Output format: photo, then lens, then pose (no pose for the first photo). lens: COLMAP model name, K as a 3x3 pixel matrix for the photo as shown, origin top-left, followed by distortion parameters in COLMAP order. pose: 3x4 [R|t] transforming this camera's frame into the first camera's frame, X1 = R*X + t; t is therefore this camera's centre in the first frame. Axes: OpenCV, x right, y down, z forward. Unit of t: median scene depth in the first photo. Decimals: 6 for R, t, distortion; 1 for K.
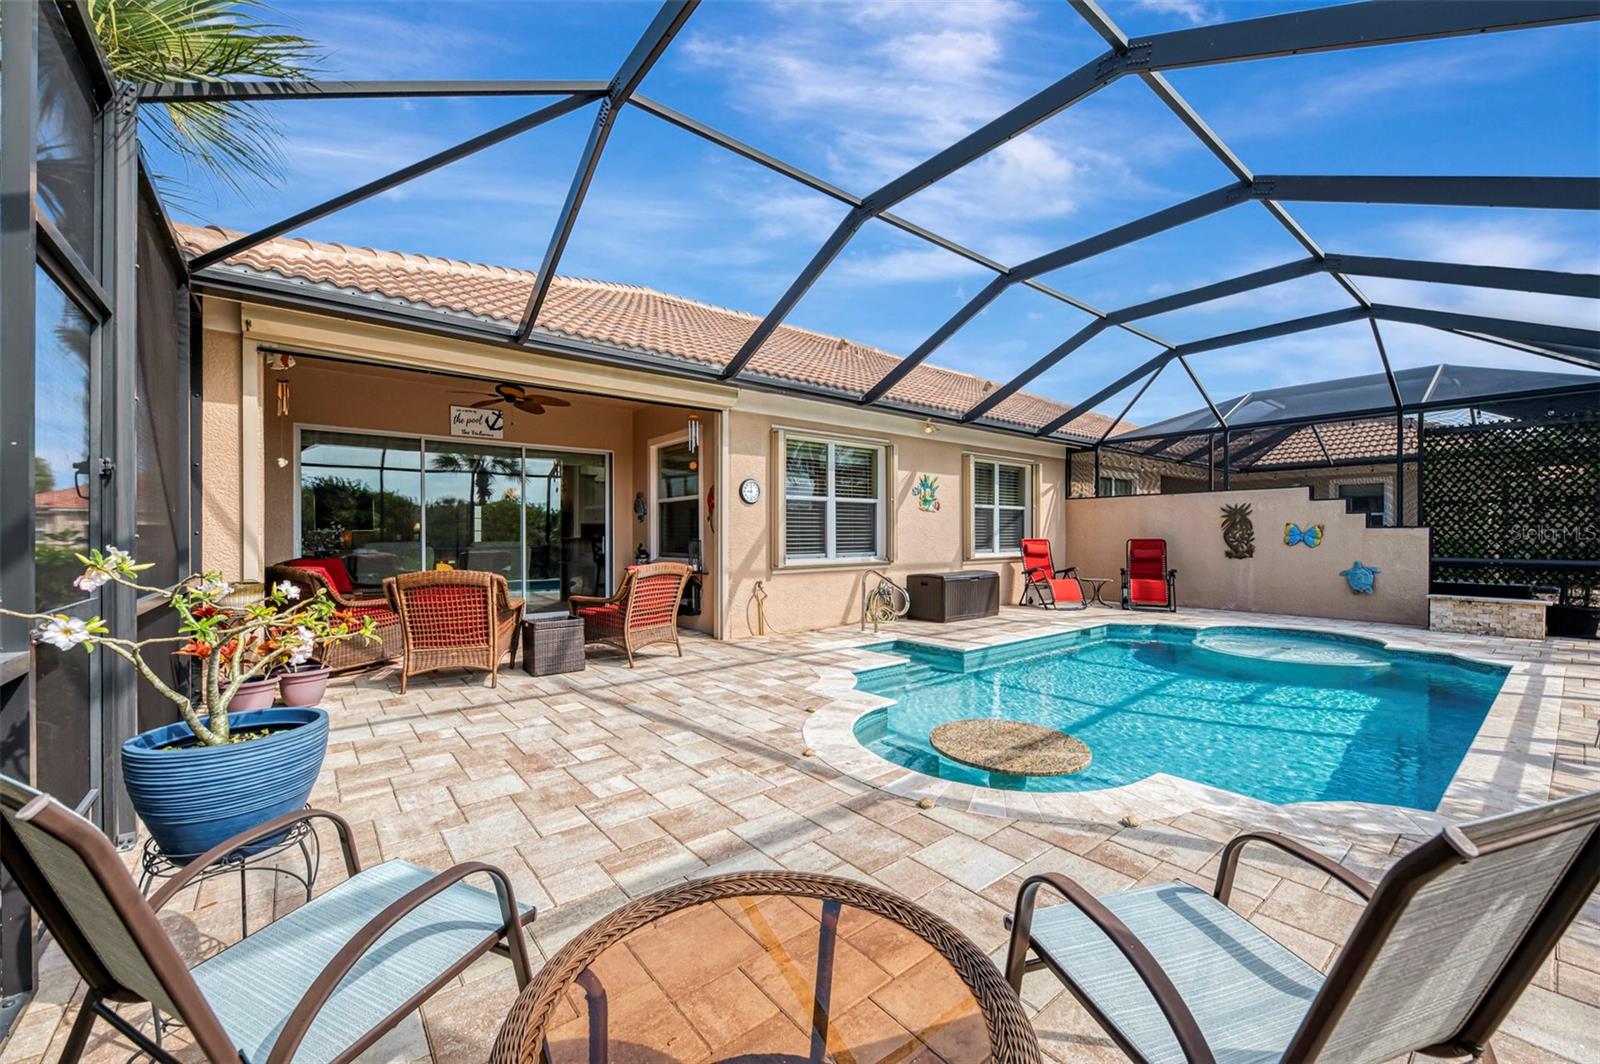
lens RADIAL K [[621.1, 0, 800.0], [0, 621.1, 532.0], [0, 0, 1]] dist [0.000763, -0.000054]
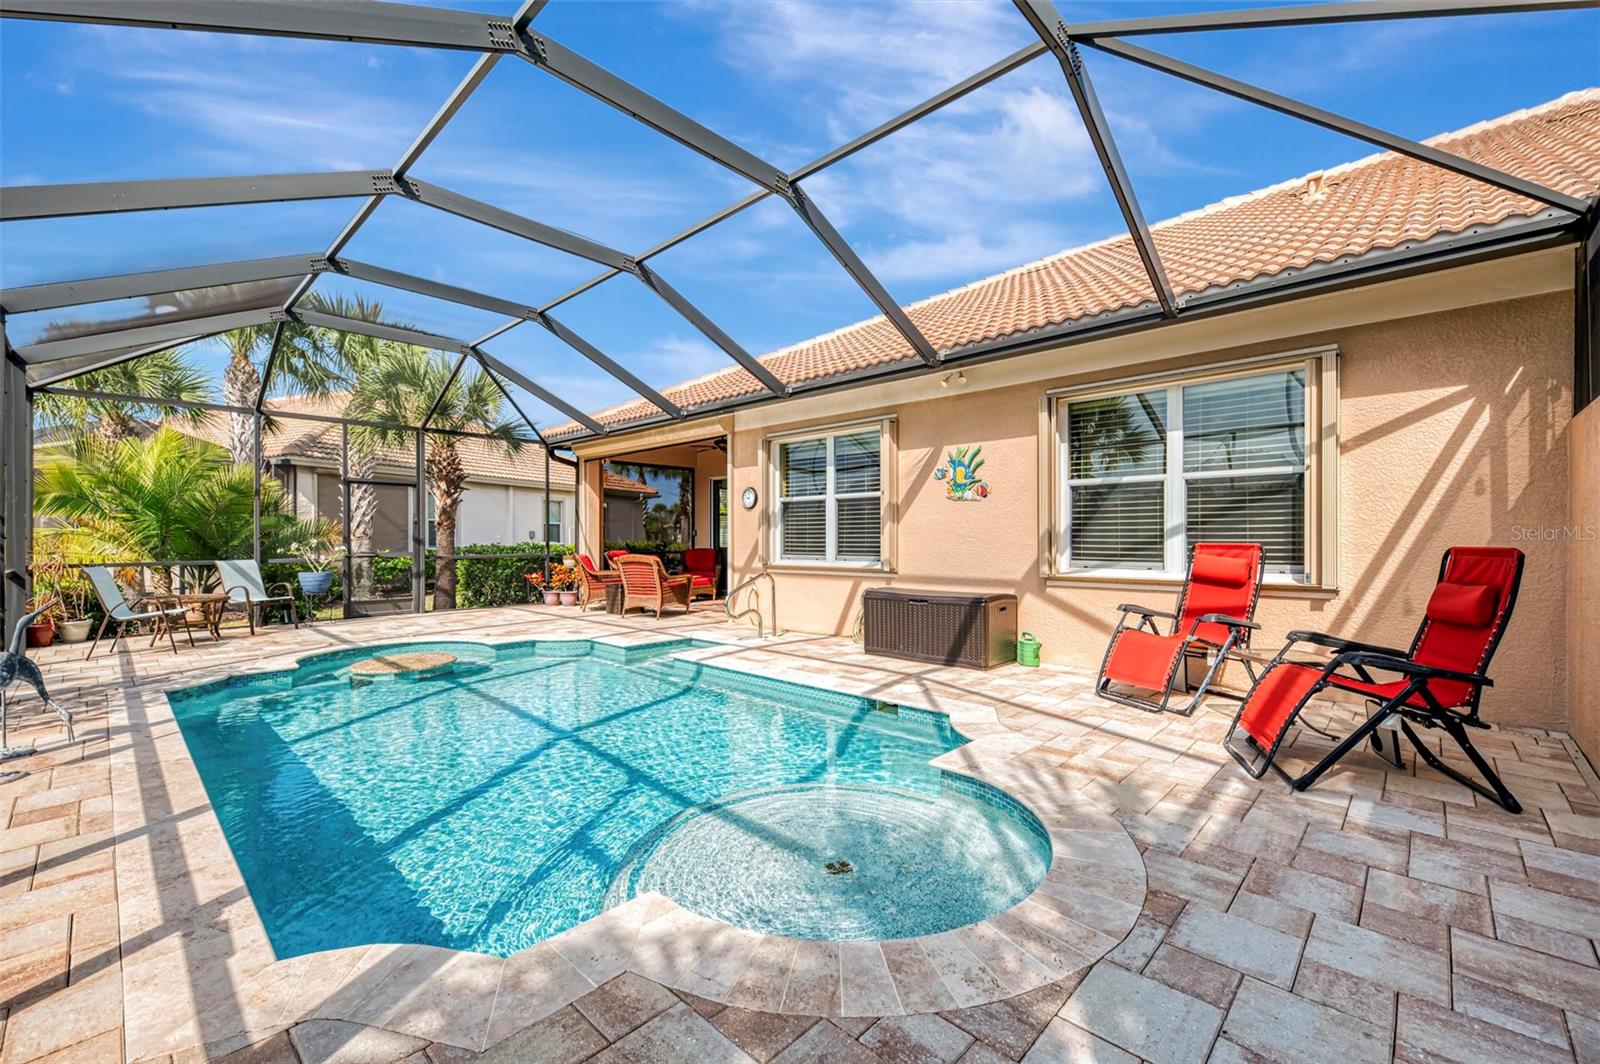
lens RADIAL K [[662.1, 0, 800.0], [0, 662.1, 532.0], [0, 0, 1]] dist [0.000961, 0.000127]
pose [[0.145526, -0.002456, -0.989351, 0.982545], [0.006448, 0.999978, -0.001534, 0.000819], [0.989333, -0.006156, 0.145539, 0.785392]]
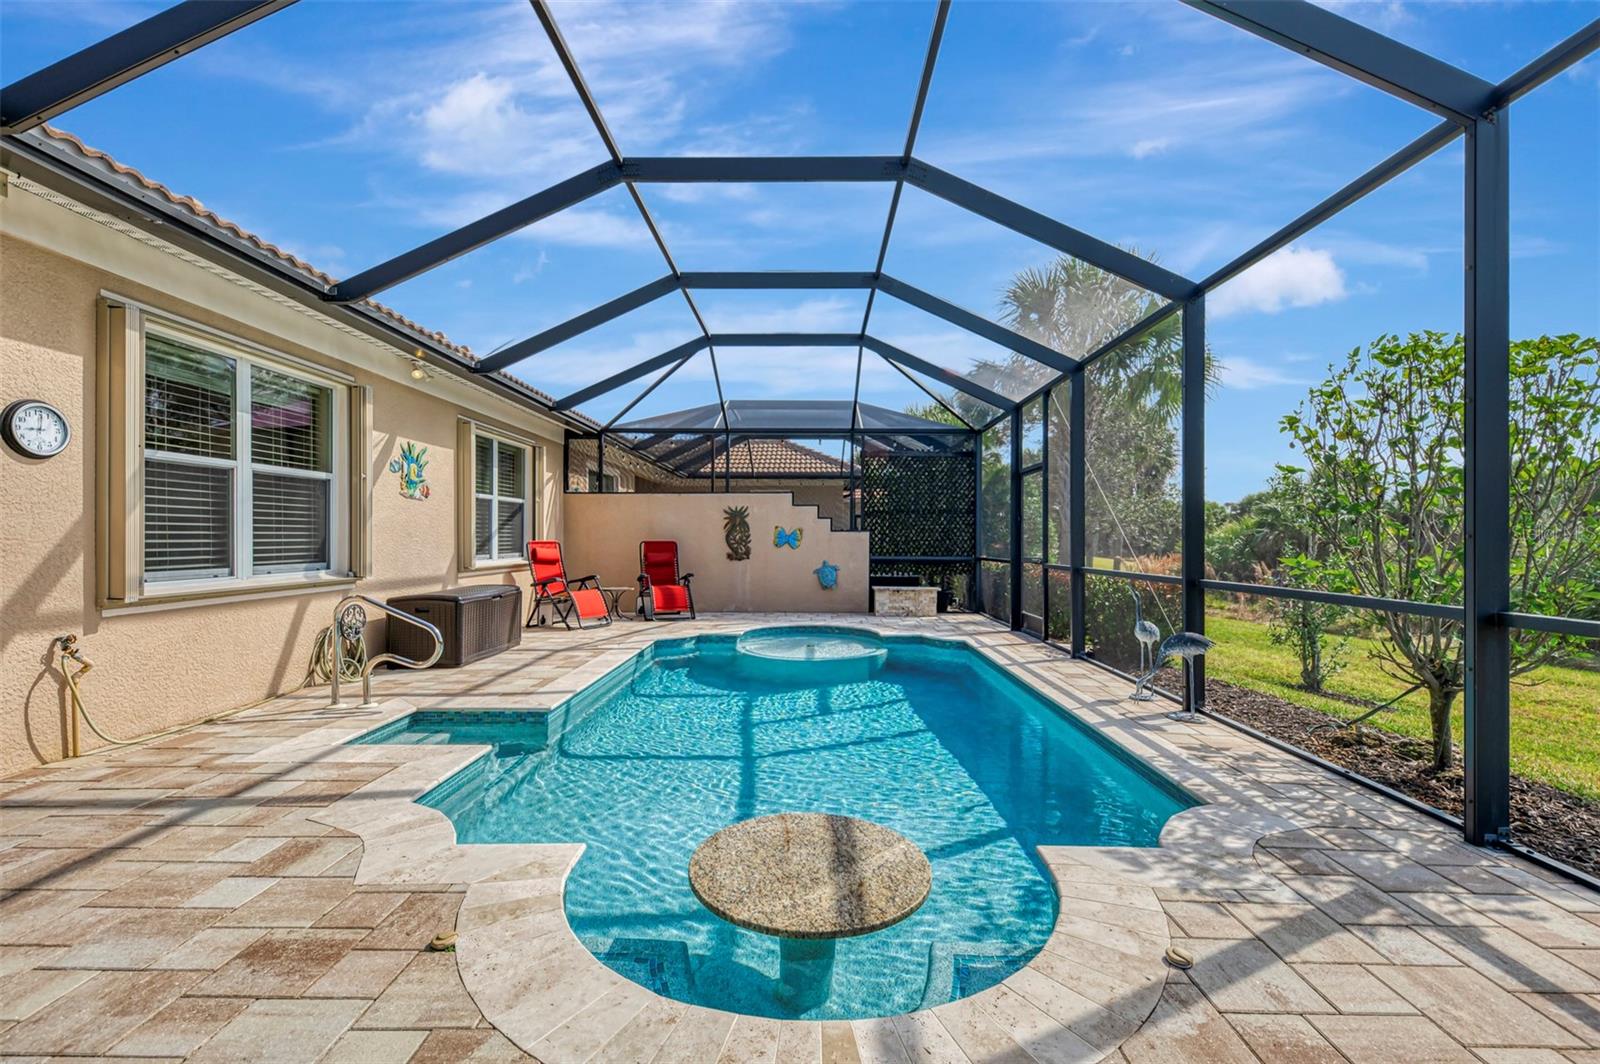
lens RADIAL K [[676.4, 0, 800.0], [0, 676.4, 532.0], [0, 0, 1]] dist [0.002105, 0.000157]
pose [[0.638980, 0.010373, 0.769153, -0.089138], [-0.007792, 0.999945, -0.007011, 0.004117], [-0.769184, -0.001513, 0.639026, 0.251518]]
